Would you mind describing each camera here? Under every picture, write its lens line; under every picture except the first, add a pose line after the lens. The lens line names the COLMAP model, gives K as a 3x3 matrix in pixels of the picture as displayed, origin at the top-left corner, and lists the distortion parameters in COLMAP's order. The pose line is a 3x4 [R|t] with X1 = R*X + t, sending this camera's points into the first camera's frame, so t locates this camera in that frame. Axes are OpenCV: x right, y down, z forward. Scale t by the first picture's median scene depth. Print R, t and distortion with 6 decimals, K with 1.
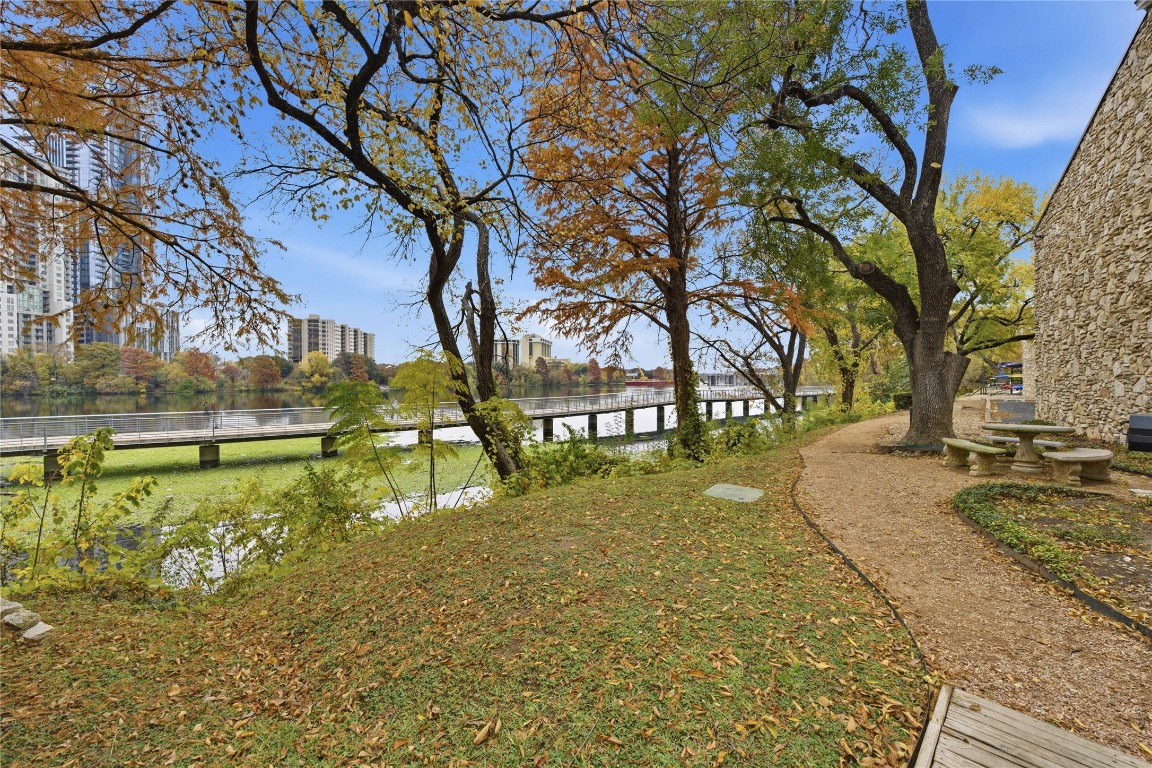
lens RADIAL K [[424.4, 0, 585.7], [0, 424.4, 388.1], [0, 0, 1]] dist [-0.000868, -0.000021]
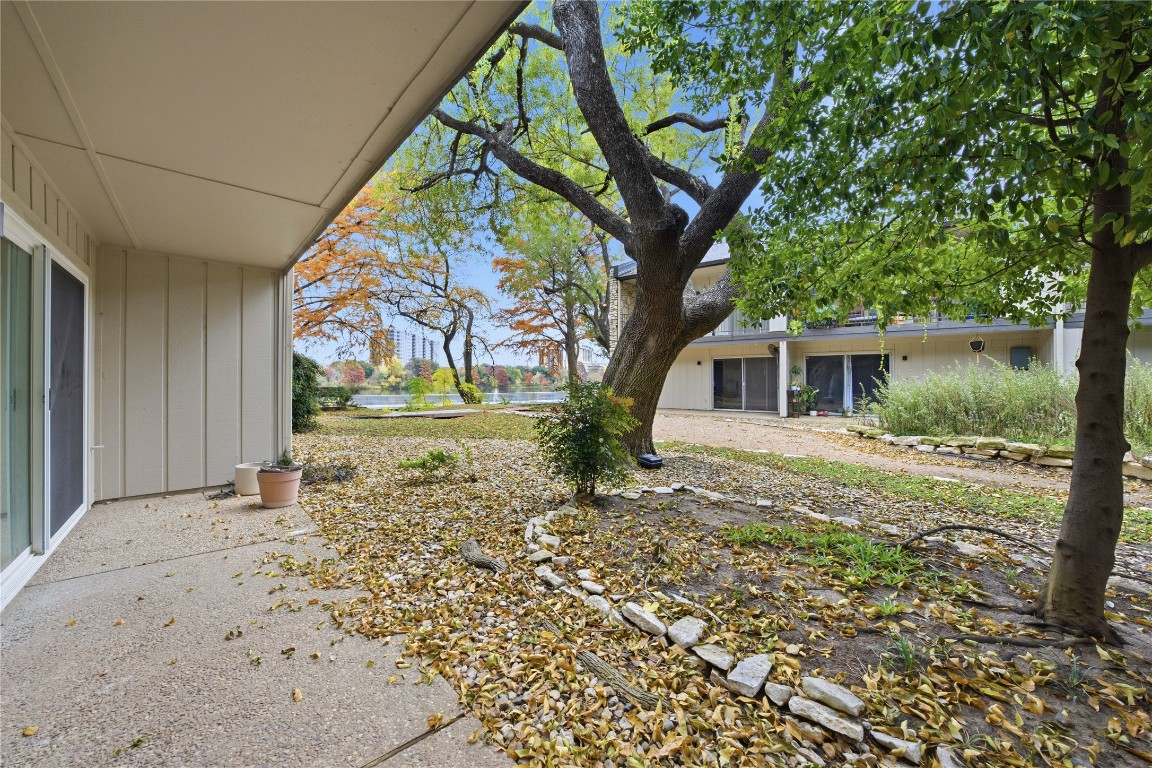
lens RADIAL K [[414.1, 0, 578.2], [0, 414.1, 382.8], [0, 0, 1]] dist [-0.027392, 0.004497]
pose [[0.990469, 0.004990, -0.137647, 0.052901], [-0.007574, 0.999805, -0.018257, 0.003572], [0.137529, 0.019126, 0.990313, -0.094208]]
